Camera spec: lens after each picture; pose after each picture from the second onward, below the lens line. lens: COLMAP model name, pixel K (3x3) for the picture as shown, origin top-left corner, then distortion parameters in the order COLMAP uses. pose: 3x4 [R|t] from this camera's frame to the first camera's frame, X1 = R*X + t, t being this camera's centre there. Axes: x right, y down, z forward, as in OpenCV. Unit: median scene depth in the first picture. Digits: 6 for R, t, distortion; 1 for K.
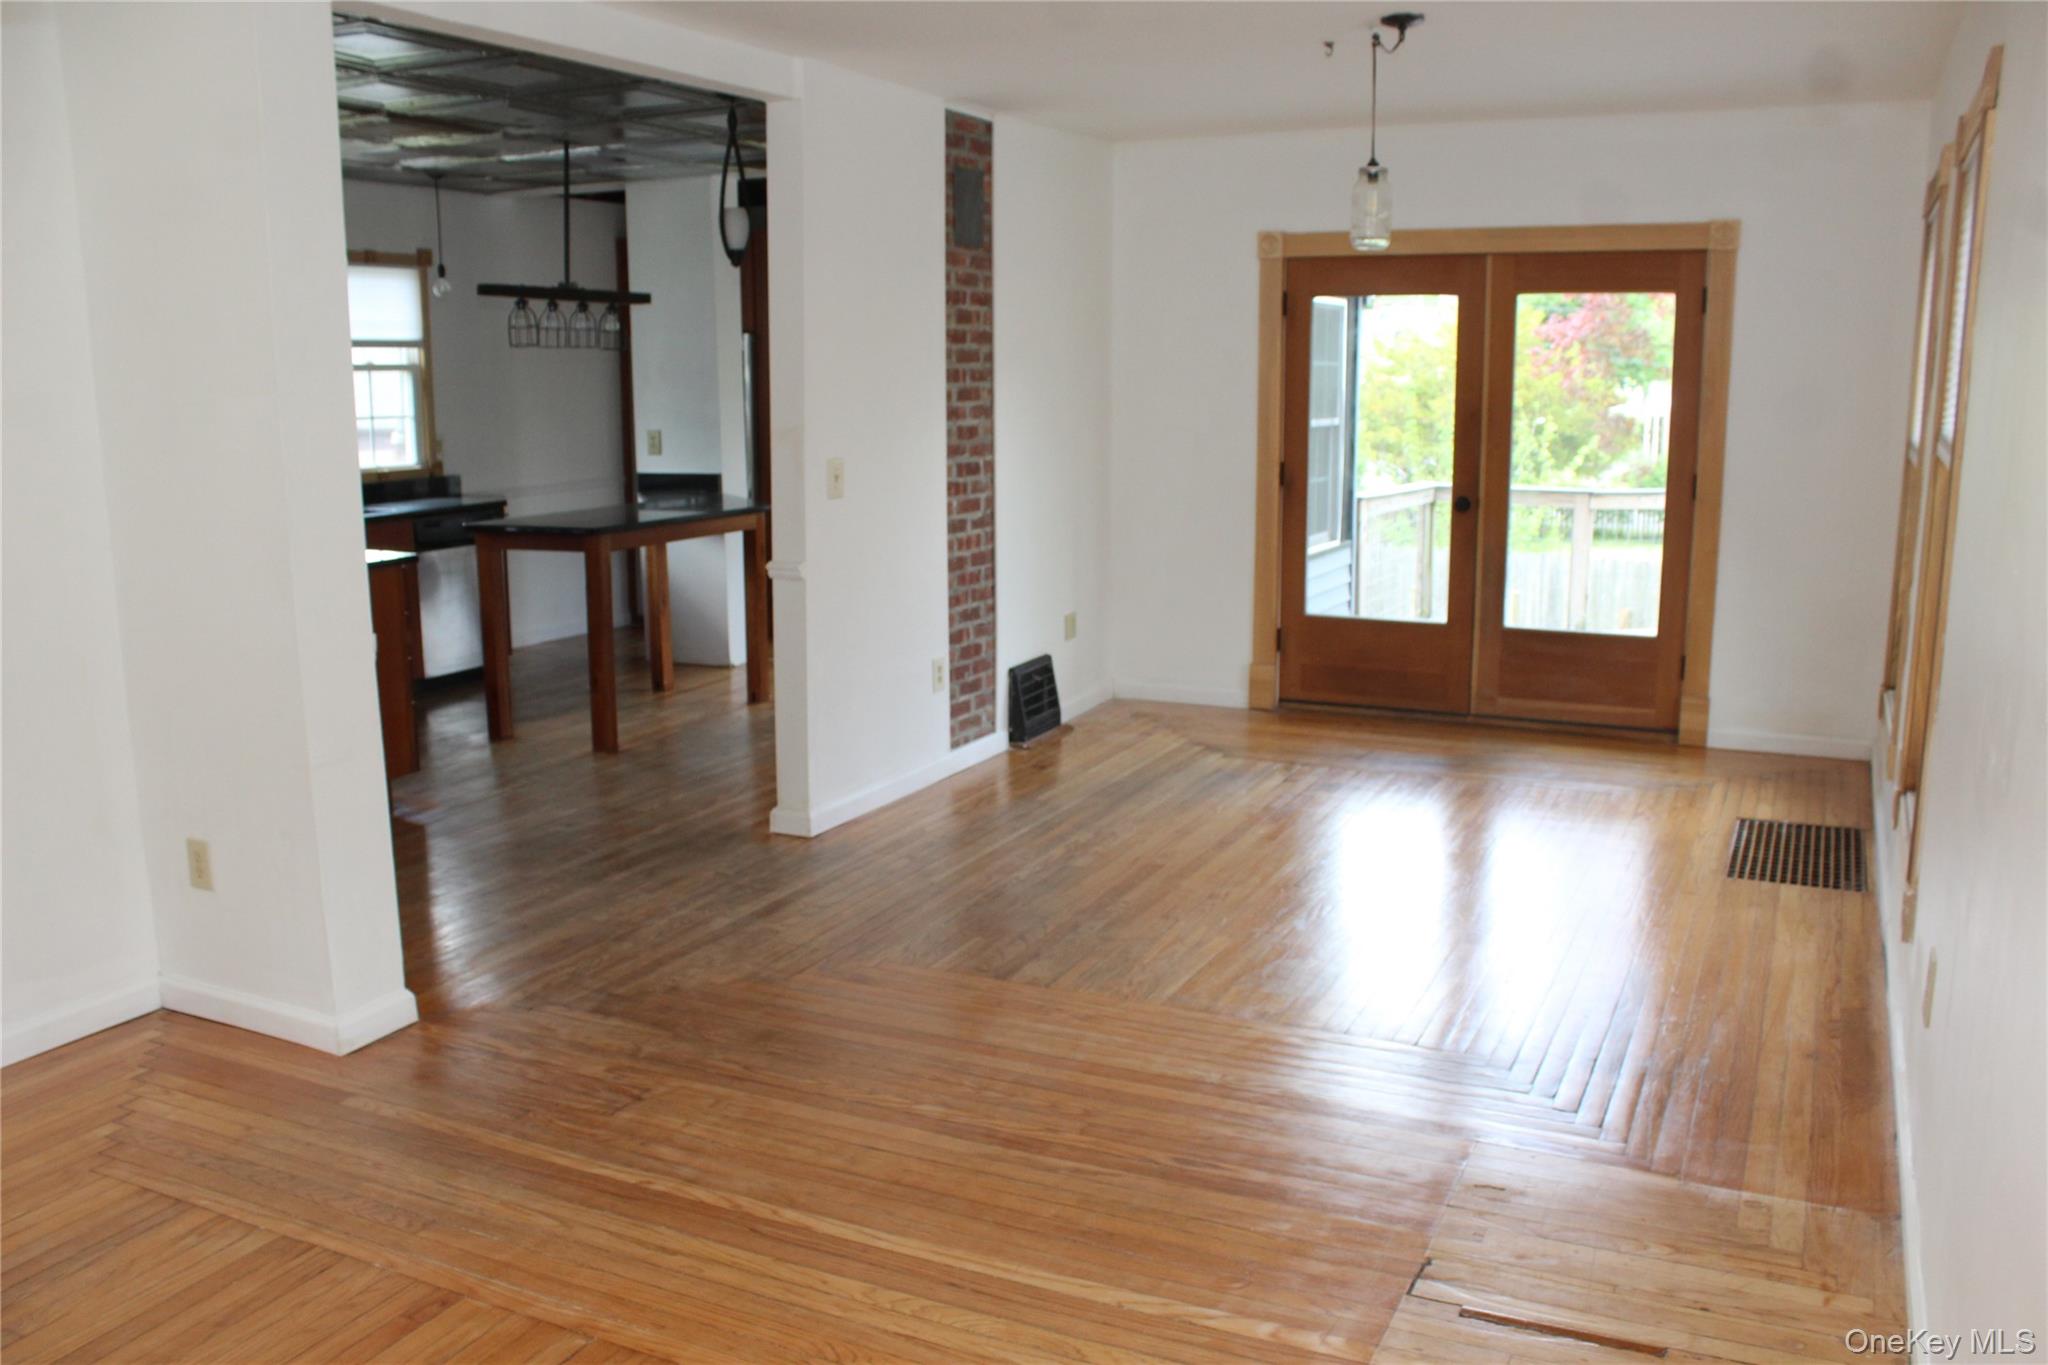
lens RADIAL K [[1722.1, 0, 1035.8], [0, 1722.1, 684.0], [0, 0, 1]] dist [-0.116234, 0.011966]
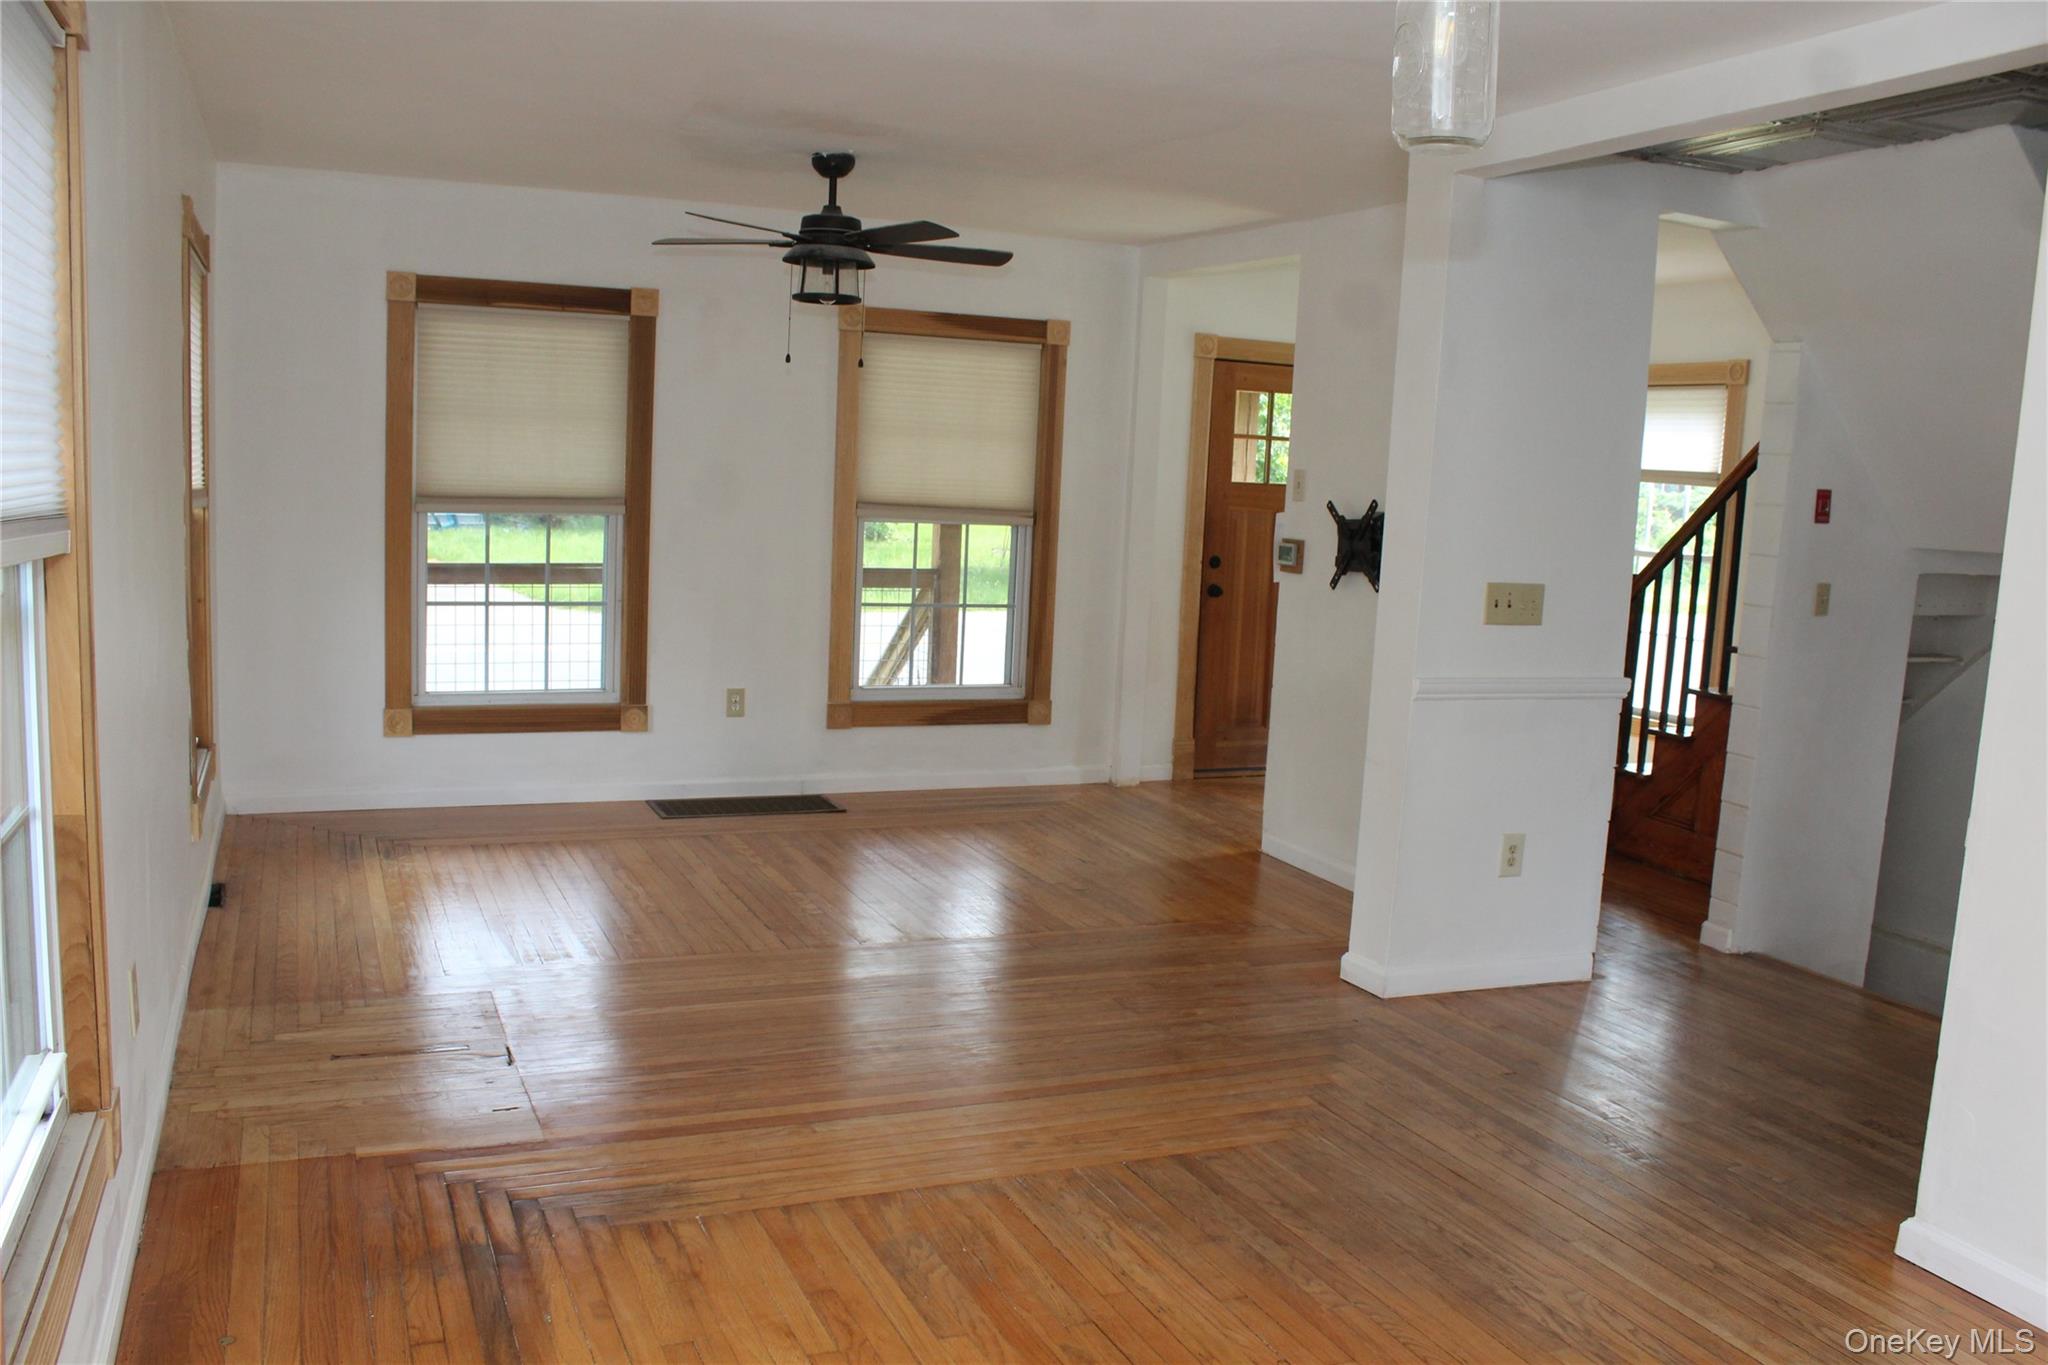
lens RADIAL K [[1722.1, 0, 1063.0], [0, 1722.1, 739.7], [0, 0, 1]] dist [-0.116234, 0.011966]
pose [[-0.656441, 0.091971, -0.748750, 0.803701], [-0.175886, 0.946526, 0.270467, -0.314896], [0.733586, 0.309240, -0.605163, 1.760007]]
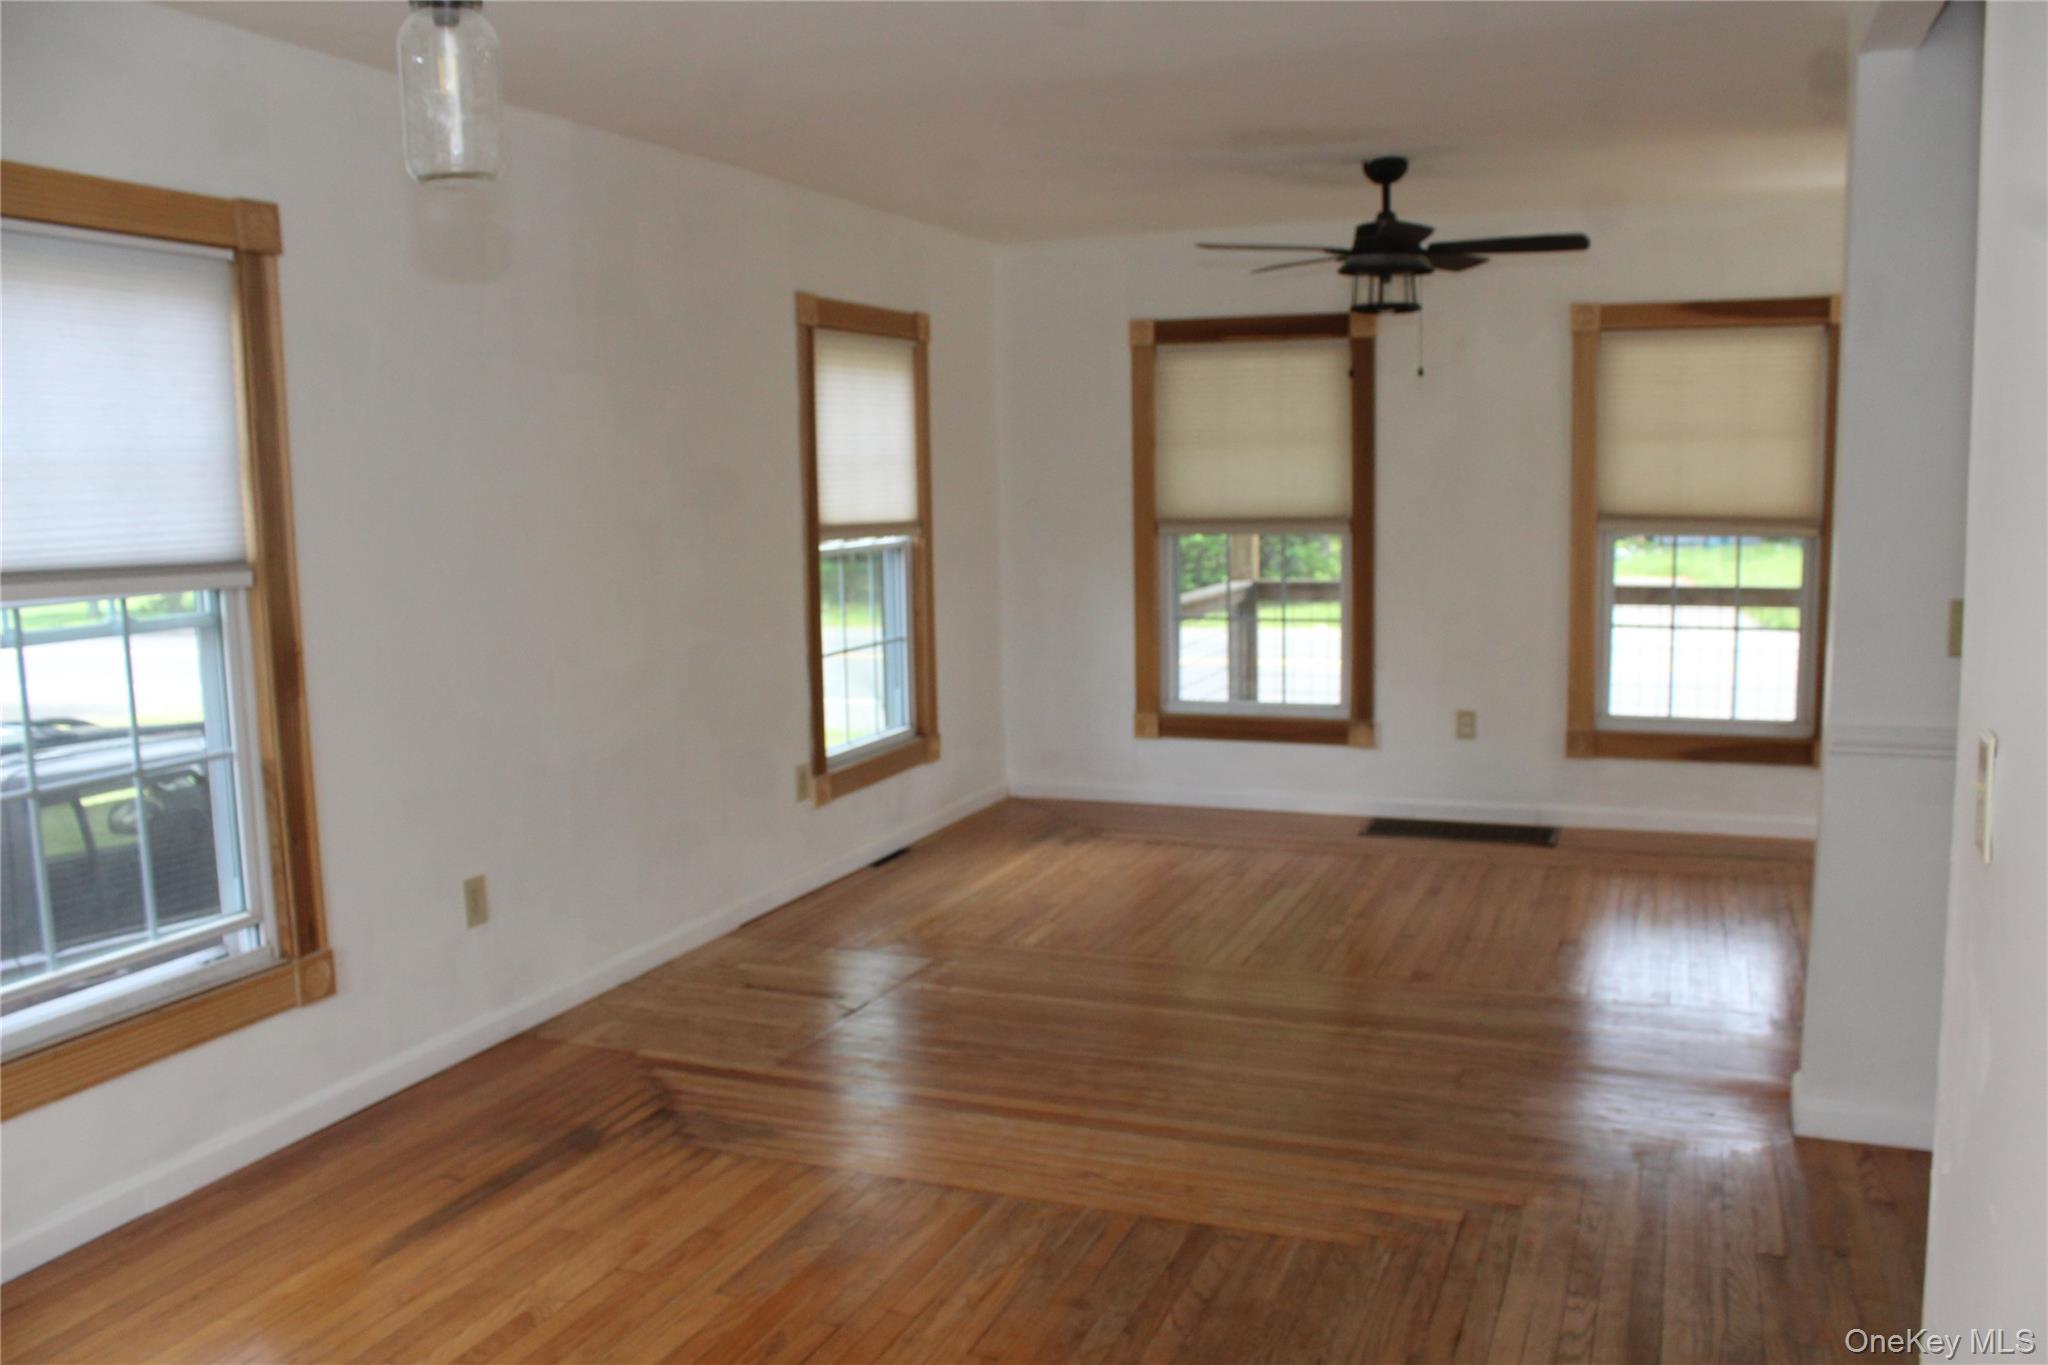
lens RADIAL K [[1722.1, 0, 1018.7], [0, 1722.1, 671.3], [0, 0, 1]] dist [-0.116234, 0.011966]
pose [[-0.998180, 0.025287, -0.054741, 0.124000], [0.008405, 0.957303, 0.288963, -0.370079], [0.059711, 0.287977, -0.955774, 2.068969]]
